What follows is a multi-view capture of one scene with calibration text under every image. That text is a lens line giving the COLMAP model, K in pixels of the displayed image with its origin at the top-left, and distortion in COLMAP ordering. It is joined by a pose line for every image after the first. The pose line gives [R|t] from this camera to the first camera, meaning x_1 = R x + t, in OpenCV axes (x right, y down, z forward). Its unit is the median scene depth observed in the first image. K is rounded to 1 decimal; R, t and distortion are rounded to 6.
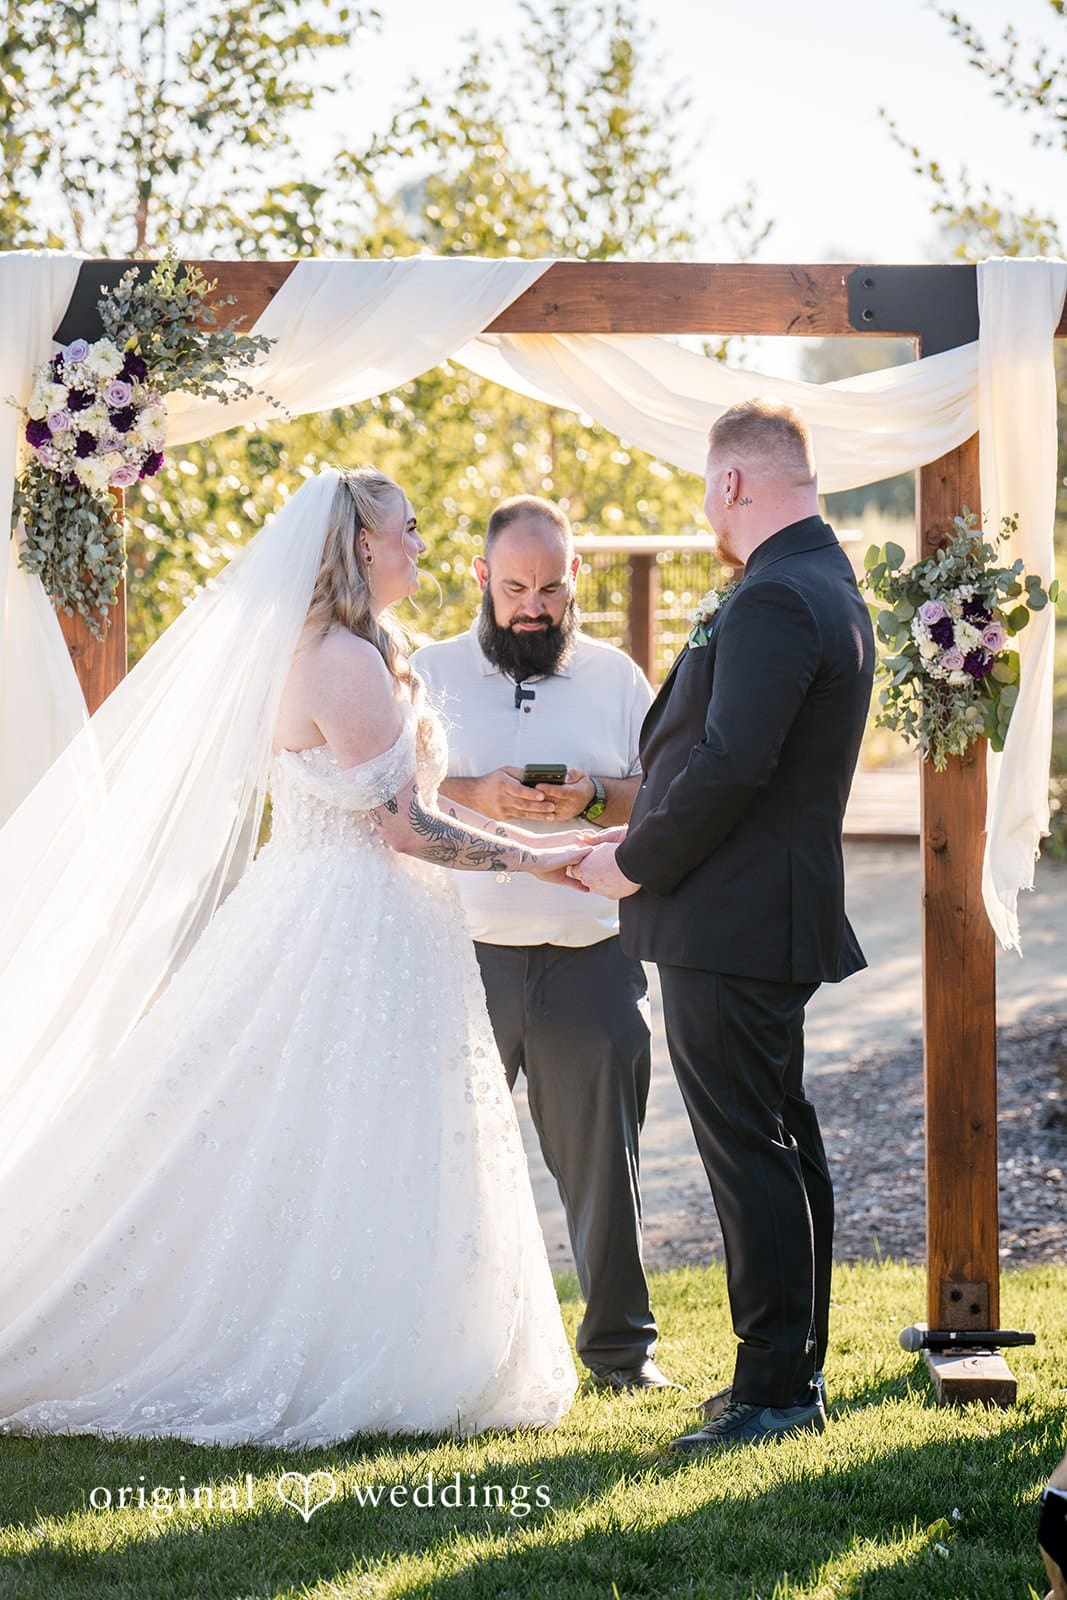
lens RADIAL K [[8722.4, 0, 533.5], [0, 8722.4, 800.0], [0, 0, 1]] dist [0.195100, -0.993569]
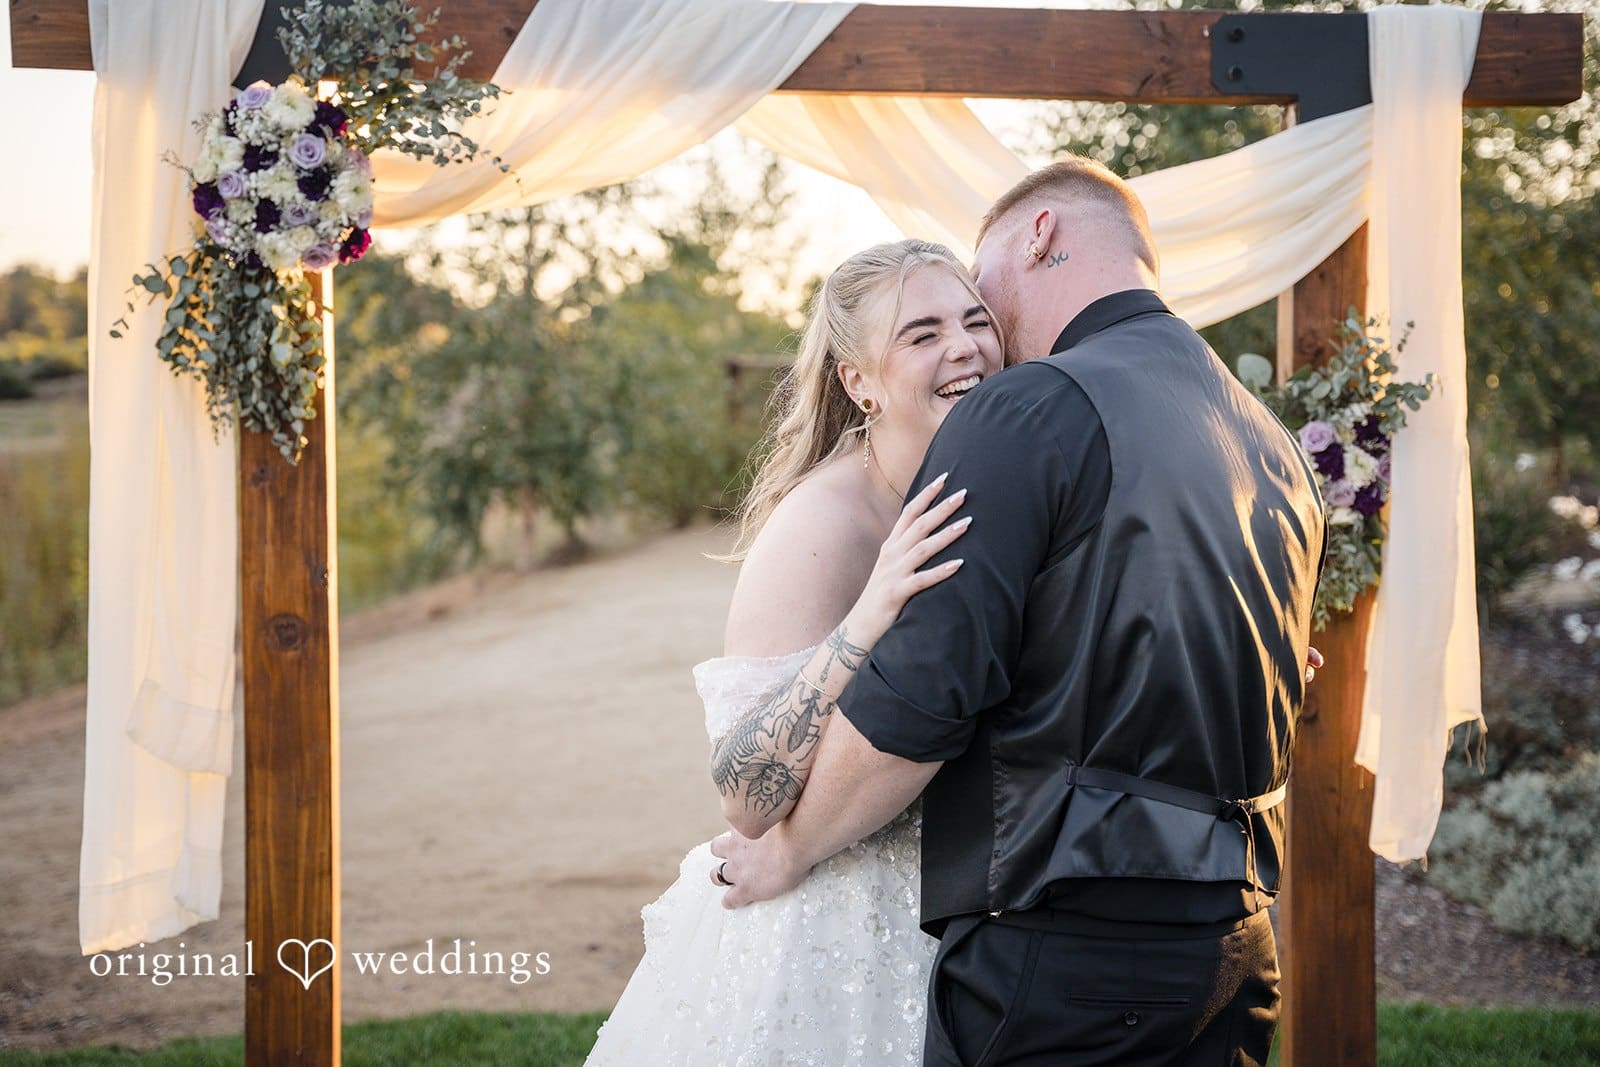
lens RADIAL K [[3411.1, 0, 800.0], [0, 3411.1, 533.5], [0, 0, 1]] dist [0.609342, -0.041364]
pose [[0.999707, 0.008301, 0.022742, -0.009958], [-0.008751, 0.999767, 0.019756, -0.018495], [-0.022573, -0.019949, 0.999546, 0.680587]]
